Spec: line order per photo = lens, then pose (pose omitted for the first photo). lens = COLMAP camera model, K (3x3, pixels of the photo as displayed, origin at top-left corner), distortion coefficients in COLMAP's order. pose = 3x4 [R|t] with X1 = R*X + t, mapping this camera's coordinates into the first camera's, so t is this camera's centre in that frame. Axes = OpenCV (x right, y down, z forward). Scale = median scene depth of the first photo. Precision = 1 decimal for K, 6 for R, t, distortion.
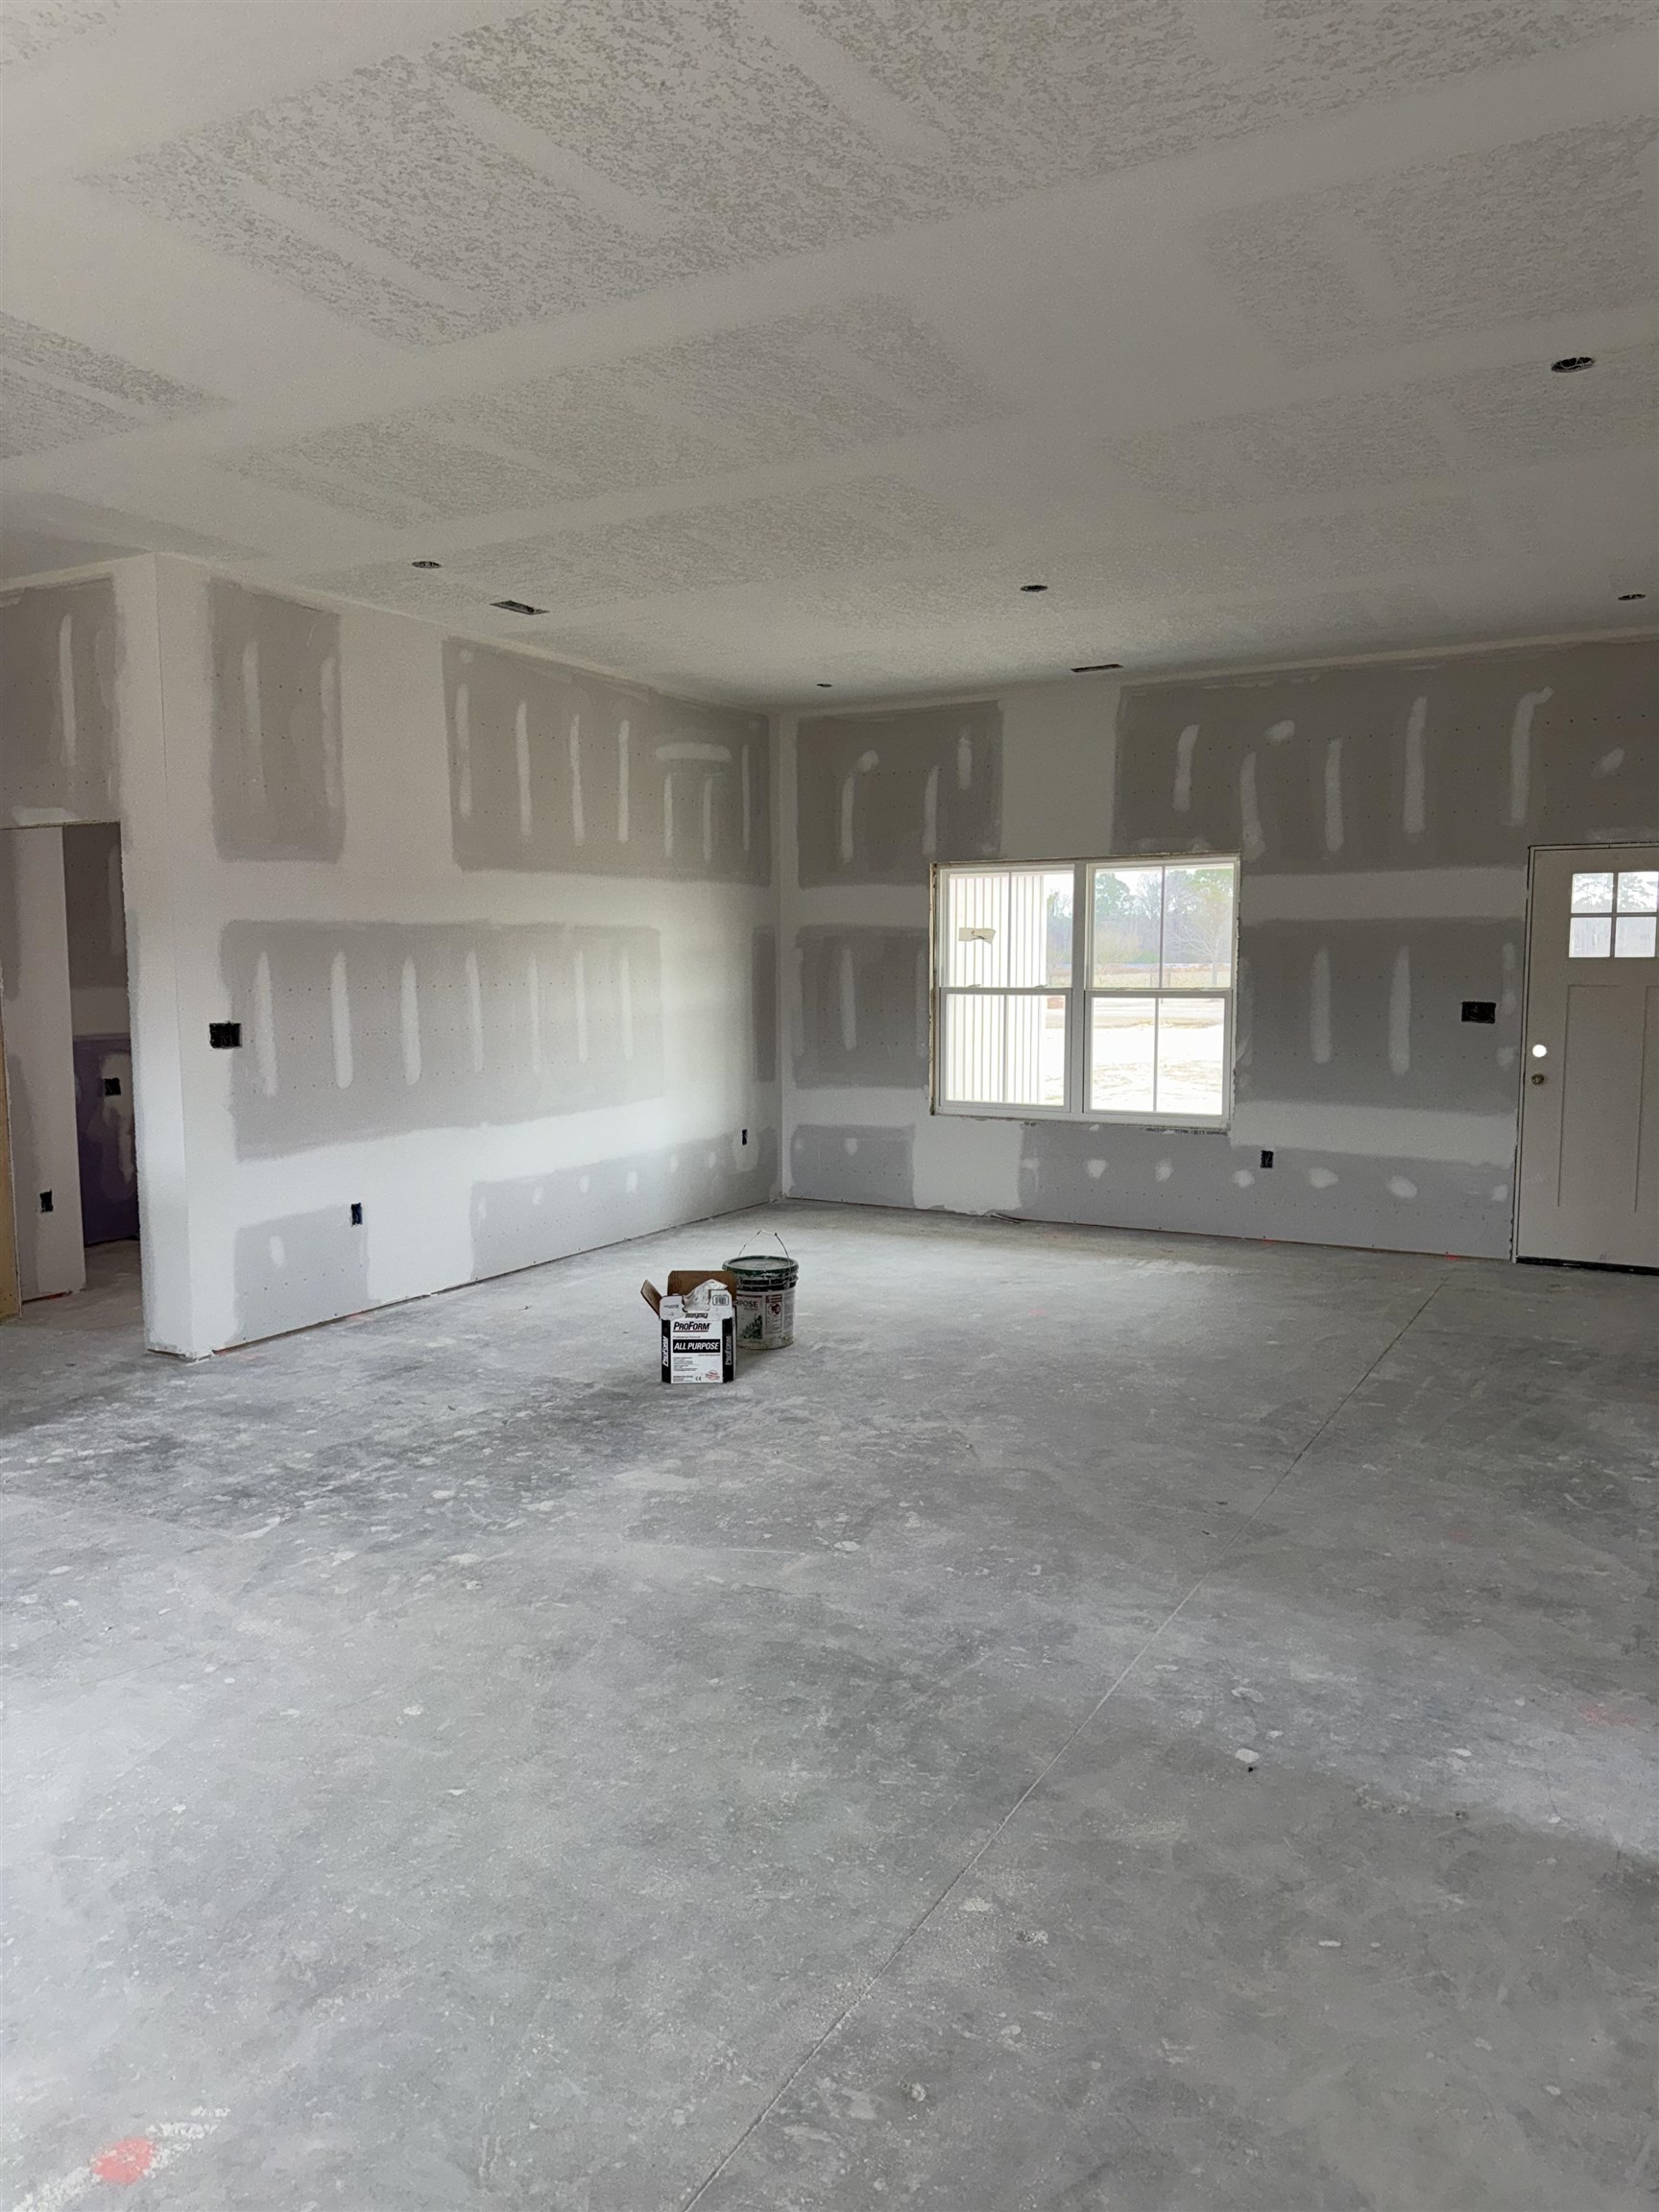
lens RADIAL K [[1584.7, 0, 825.9], [0, 1584.7, 1110.7], [0, 0, 1]] dist [0.028938, -0.026099]
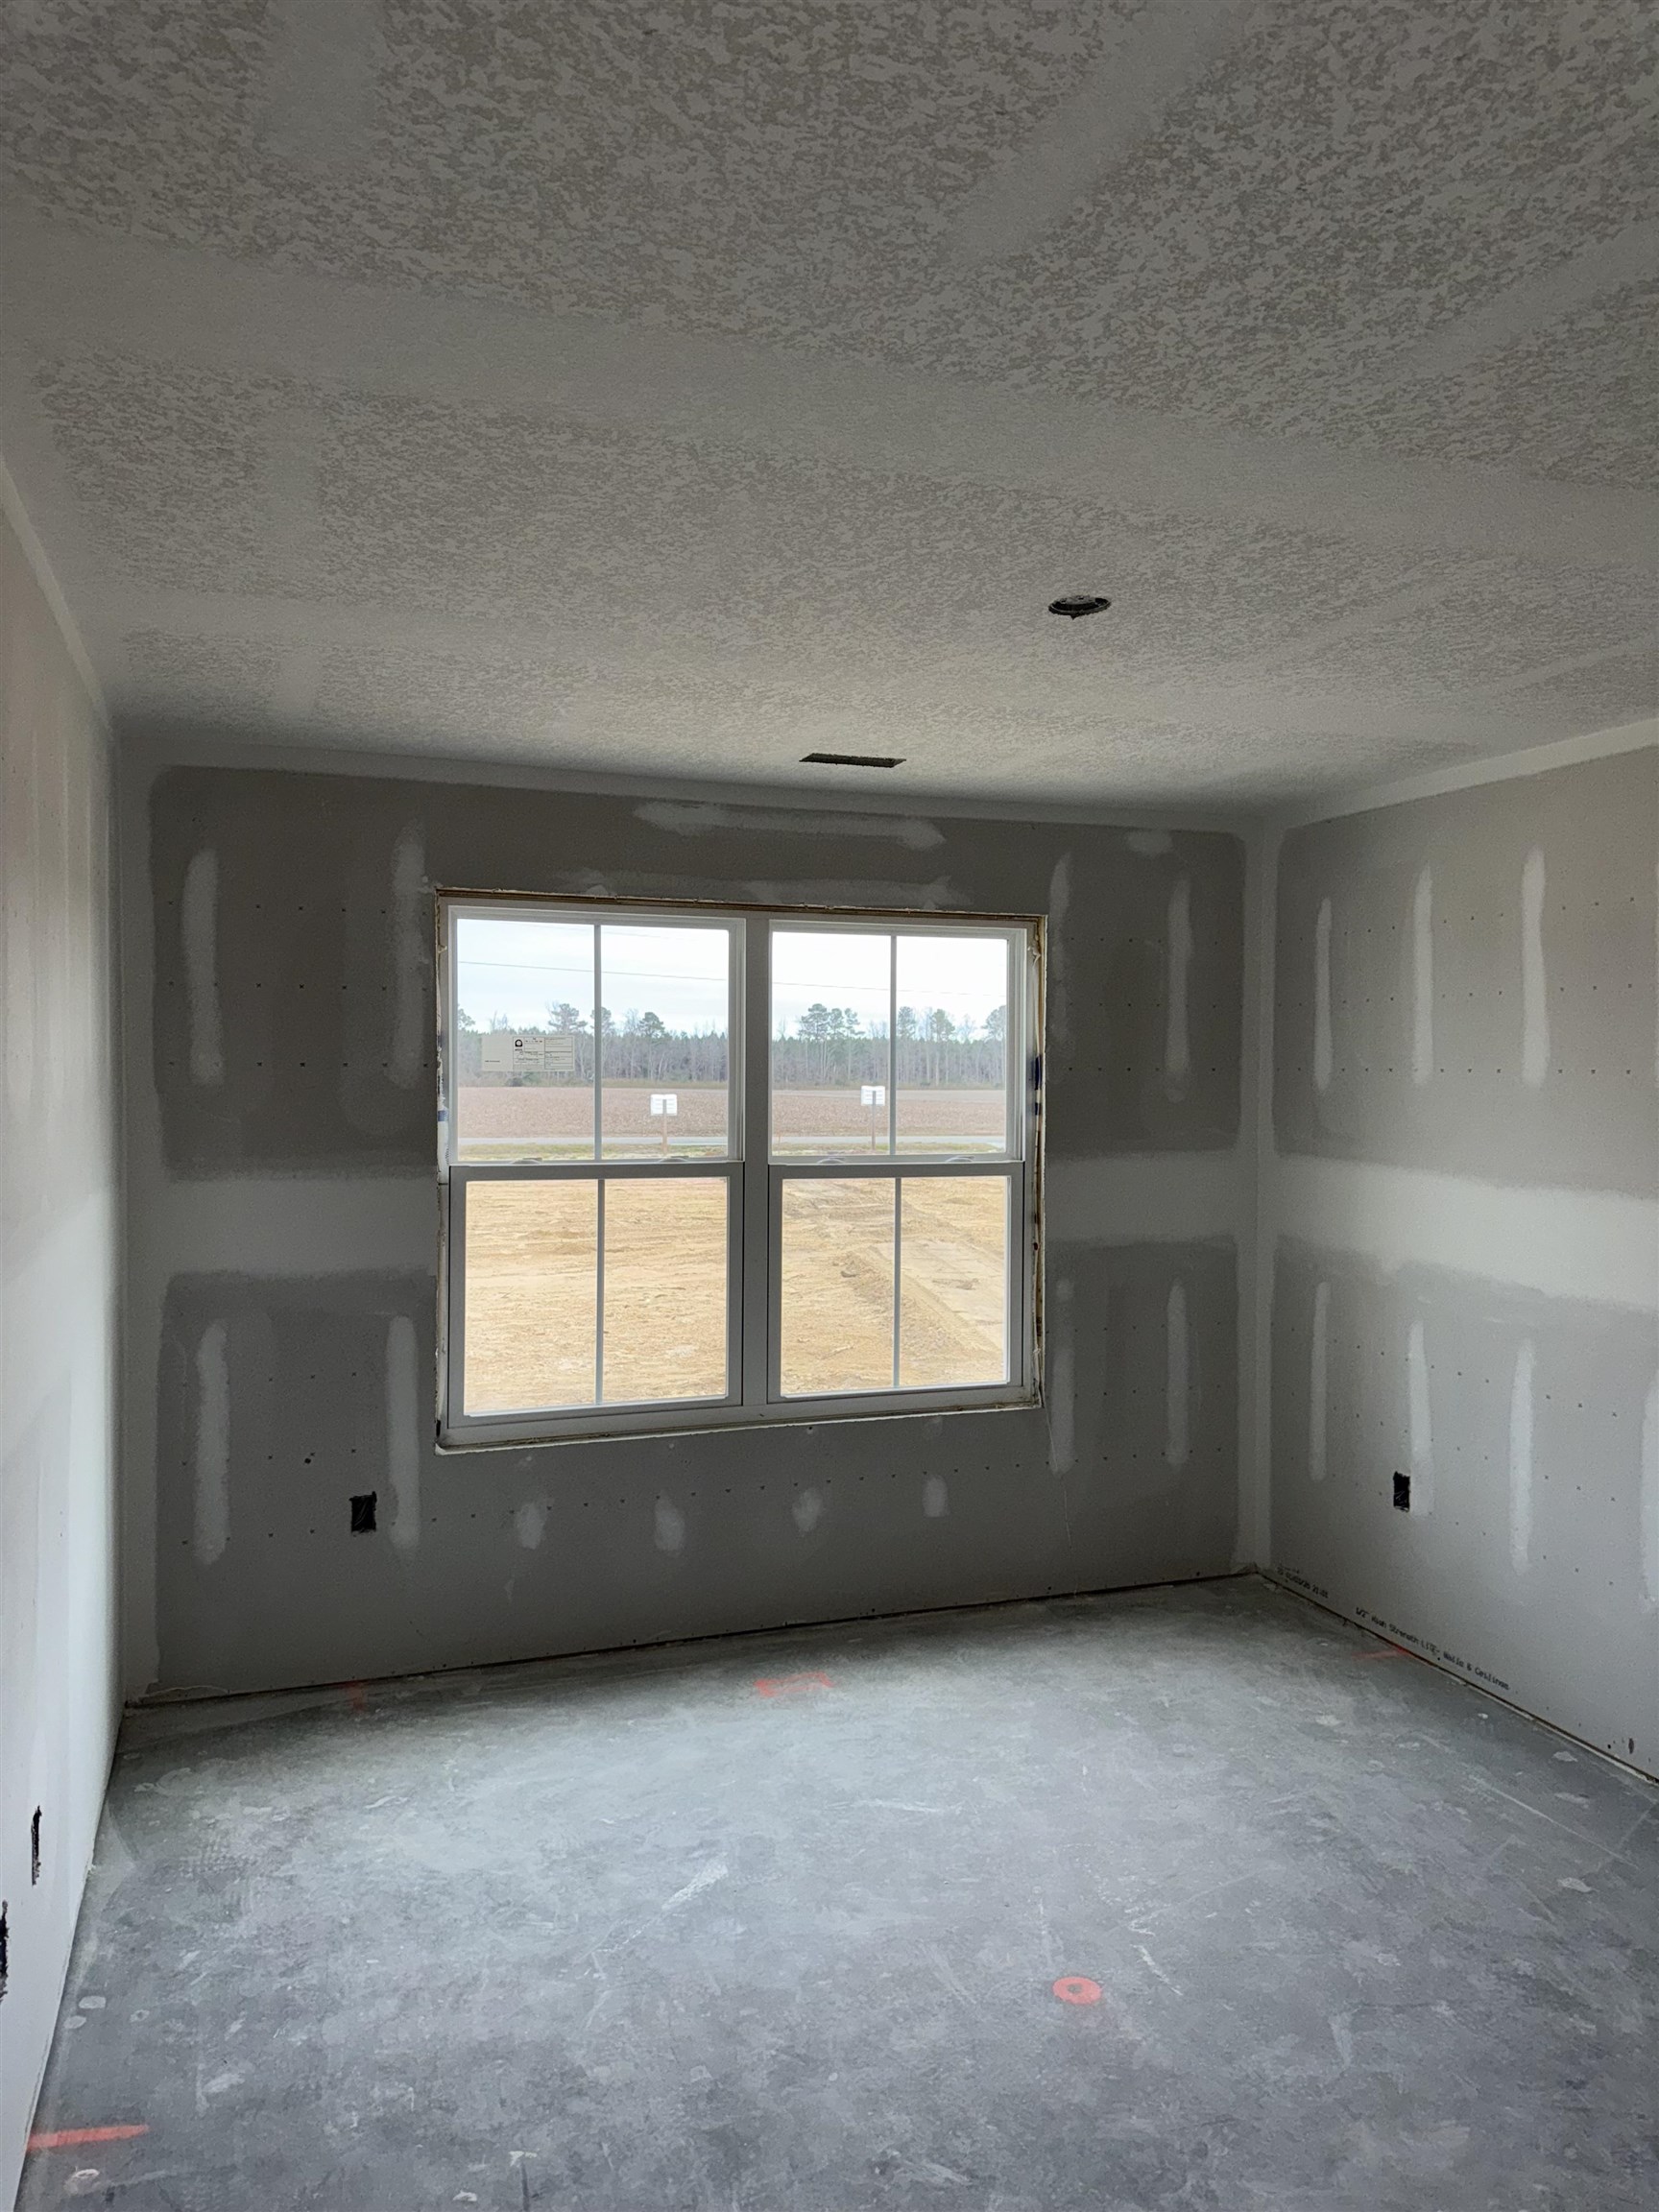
lens RADIAL K [[1584.7, 0, 833.9], [0, 1584.7, 1109.0], [0, 0, 1]] dist [0.028938, -0.026099]
pose [[0.645368, 0.005662, 0.763851, -0.302202], [0.078625, 0.994169, -0.073798, -0.077787], [-0.759815, 0.107684, 0.641160, 0.935710]]
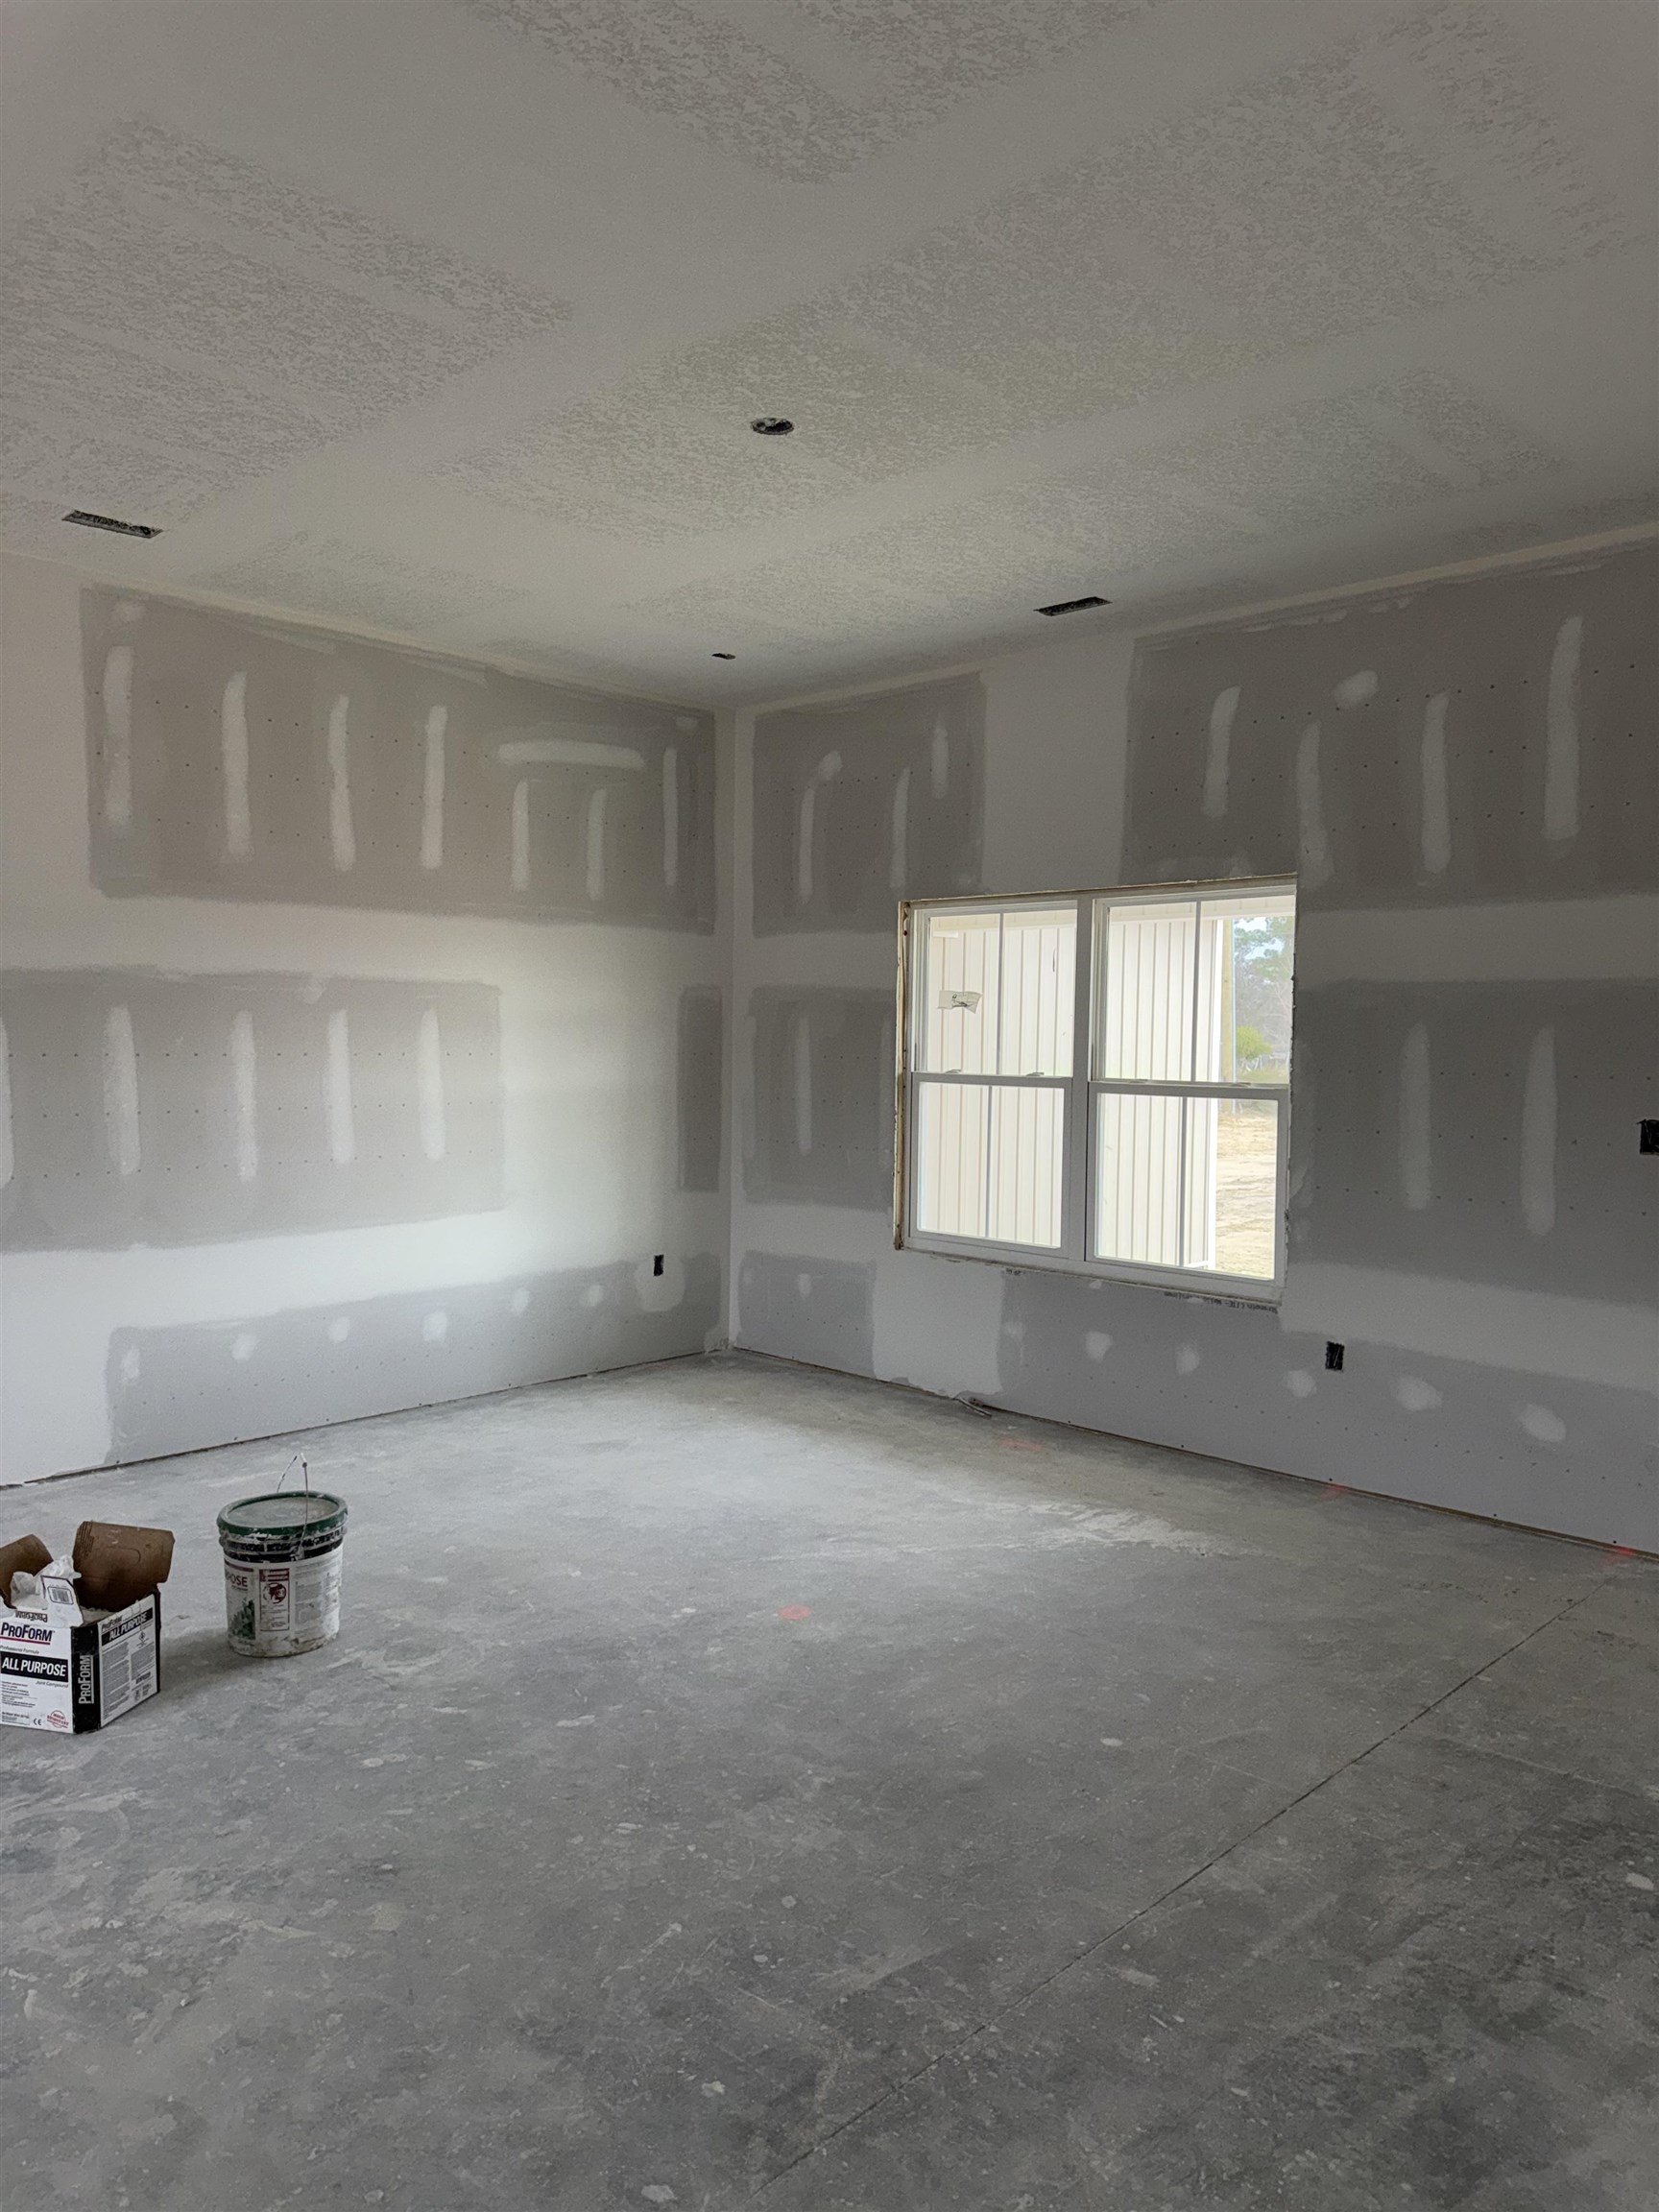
lens RADIAL K [[1584.7, 0, 834.3], [0, 1584.7, 1087.9], [0, 0, 1]] dist [0.028938, -0.026099]
pose [[0.967598, 0.026746, -0.251076, 0.326507], [-0.042035, 0.997561, -0.055730, -0.043889], [0.248973, 0.064478, 0.966362, 0.444425]]
